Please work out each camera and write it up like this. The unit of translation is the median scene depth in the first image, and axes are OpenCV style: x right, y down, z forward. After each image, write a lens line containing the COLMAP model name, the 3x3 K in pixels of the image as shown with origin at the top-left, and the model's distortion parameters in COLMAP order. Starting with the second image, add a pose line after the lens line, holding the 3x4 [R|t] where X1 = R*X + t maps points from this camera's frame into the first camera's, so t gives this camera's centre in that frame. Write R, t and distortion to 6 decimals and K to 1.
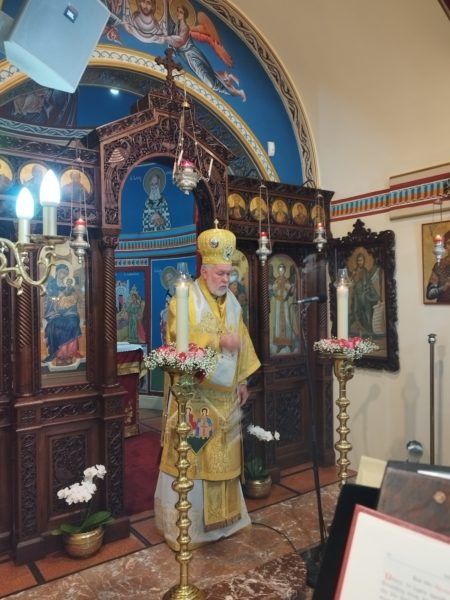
lens RADIAL K [[495.1, 0, 225.5], [0, 495.1, 298.6], [0, 0, 1]] dist [0.044726, -0.069153]
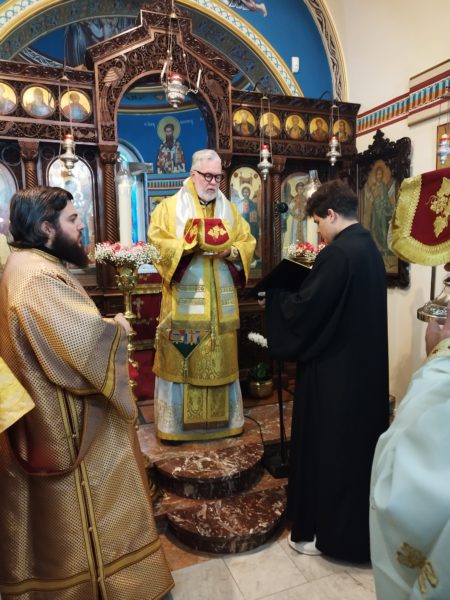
lens RADIAL K [[431.4, 0, 224.9], [0, 431.4, 298.2], [0, 0, 1]] dist [0.031798, -0.034117]
pose [[0.962332, 0.031599, -0.270033, 0.242597], [0.001303, 0.992675, 0.120807, 0.067021], [0.271872, -0.116609, 0.955242, 0.094020]]
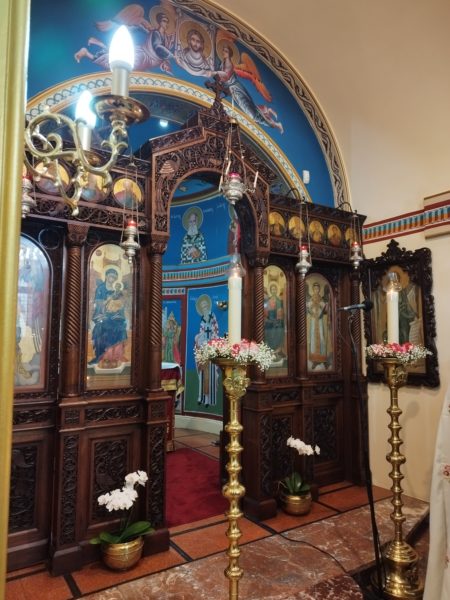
lens RADIAL K [[431.4, 0, 224.9], [0, 431.4, 298.2], [0, 0, 1]] dist [0.031798, -0.034117]
pose [[0.998855, 0.011764, -0.046372, -0.043759], [-0.016227, 0.995145, -0.097069, 0.062450], [0.045005, 0.097710, 0.994197, 0.104806]]
